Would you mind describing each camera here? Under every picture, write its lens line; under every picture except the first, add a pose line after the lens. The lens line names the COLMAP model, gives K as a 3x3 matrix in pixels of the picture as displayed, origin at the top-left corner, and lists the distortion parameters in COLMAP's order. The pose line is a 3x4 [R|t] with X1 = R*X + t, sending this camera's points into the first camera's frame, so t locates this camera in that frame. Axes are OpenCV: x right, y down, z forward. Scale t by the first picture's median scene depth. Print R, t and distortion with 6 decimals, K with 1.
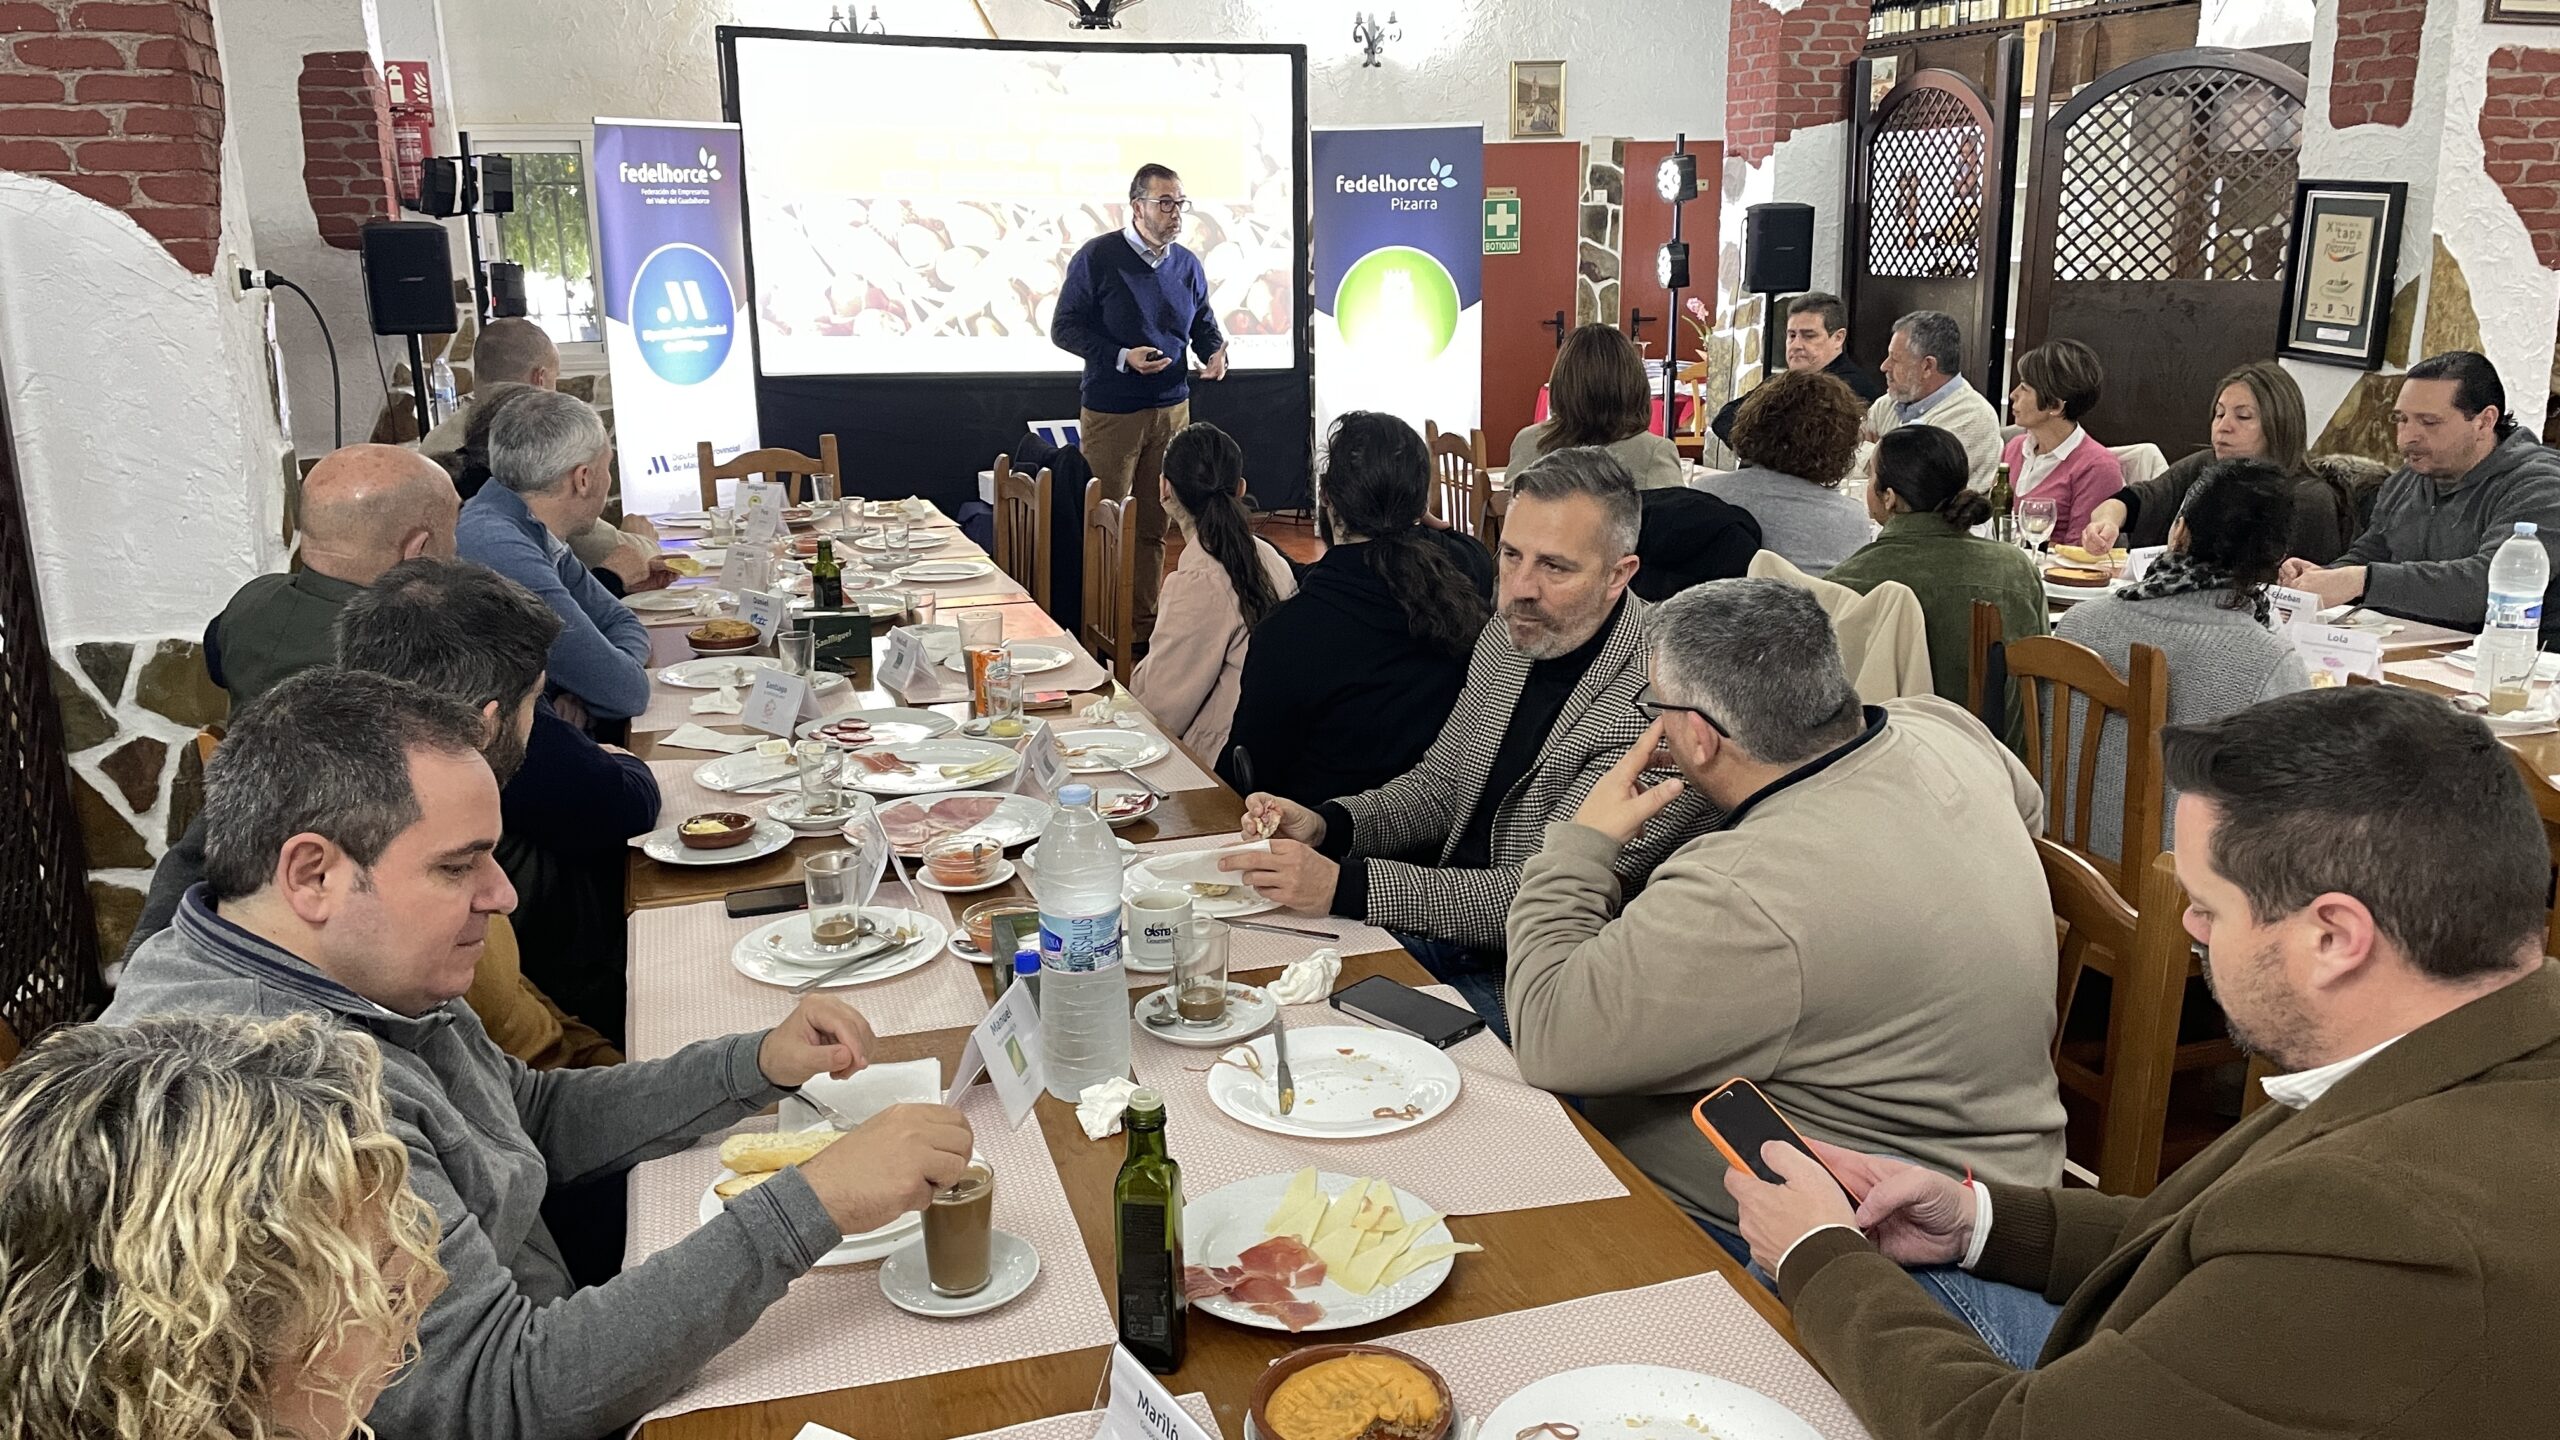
lens RADIAL K [[1979.5, 0, 1271.8], [0, 1979.5, 716.5], [0, 0, 1]] dist [0.094389, -0.092374]
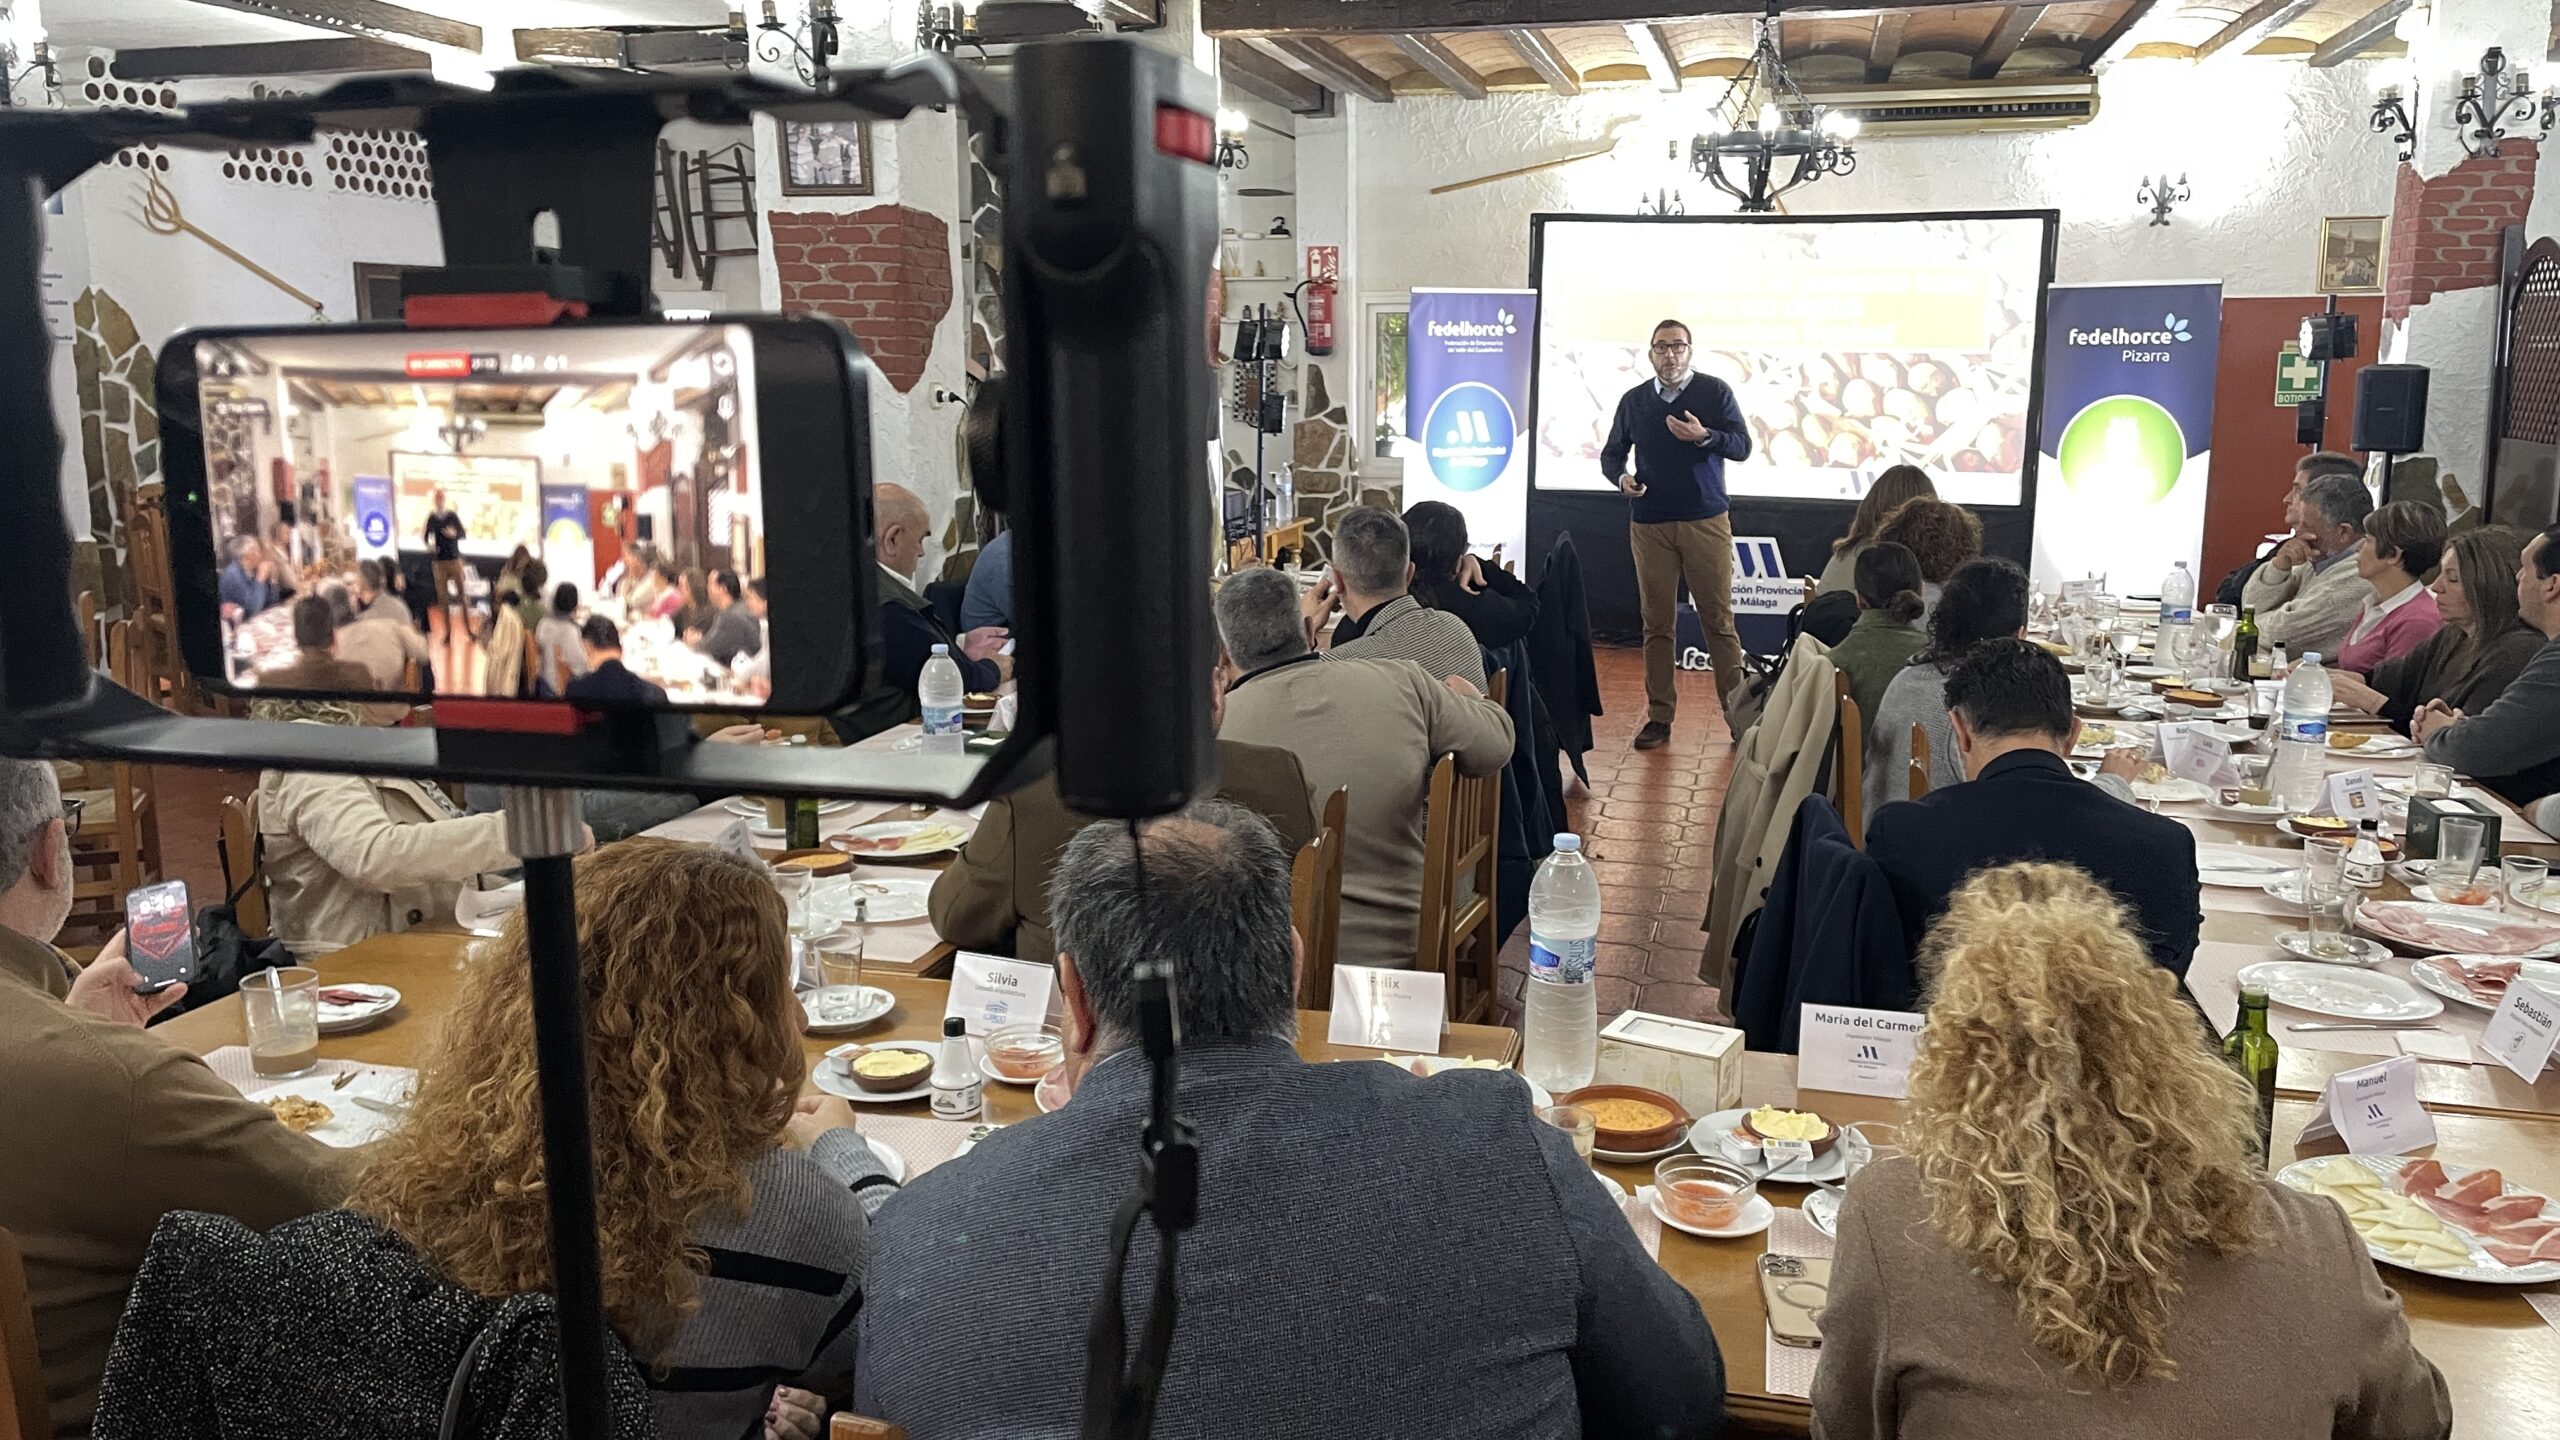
lens RADIAL K [[1979.5, 0, 1278.5], [0, 1979.5, 709.2], [0, 0, 1]] dist [0.094389, -0.092374]
pose [[0.847350, 0.110052, -0.519506, 0.261641], [-0.145865, 0.988896, -0.028429, 0.022185], [0.510609, 0.099867, 0.853994, -0.115168]]
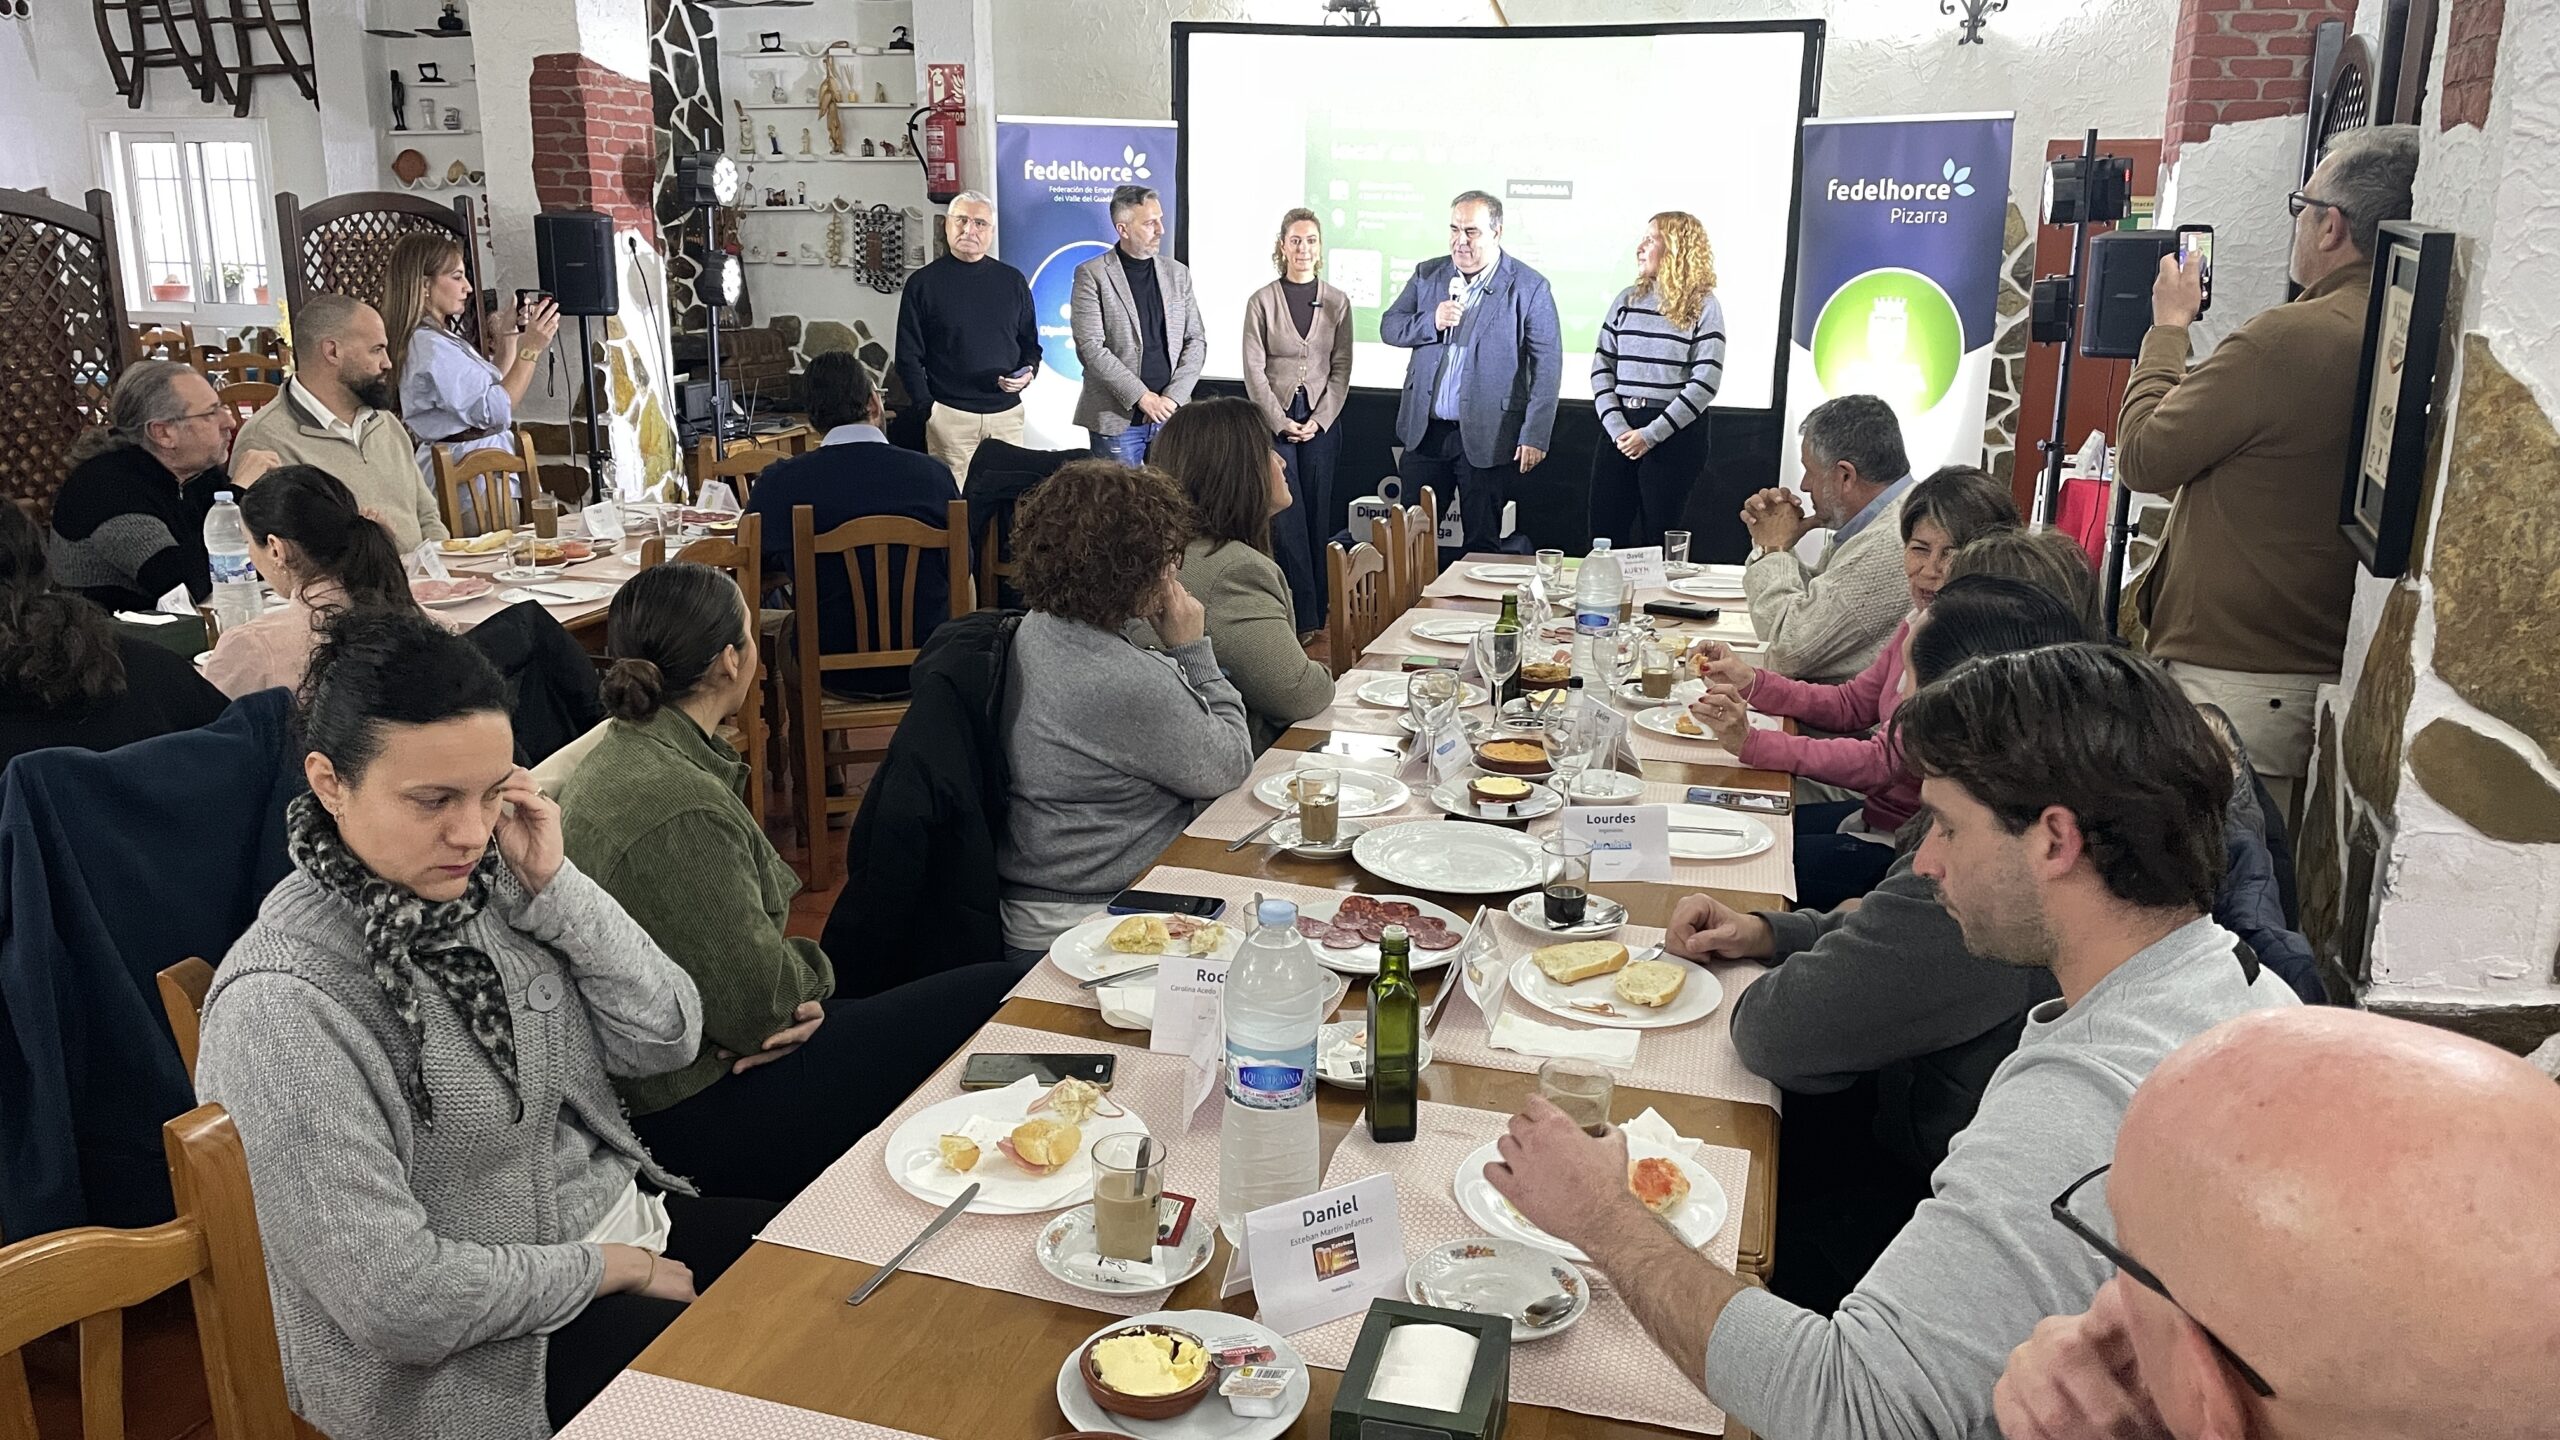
lens RADIAL K [[1979.5, 0, 1256.7], [0, 1979.5, 714.1], [0, 0, 1]] dist [0.094389, -0.092374]
pose [[0.832236, 0.159269, -0.531052, 0.317356], [-0.158921, 0.986185, 0.046717, -0.058683], [0.531157, 0.045516, 0.846050, 0.198320]]
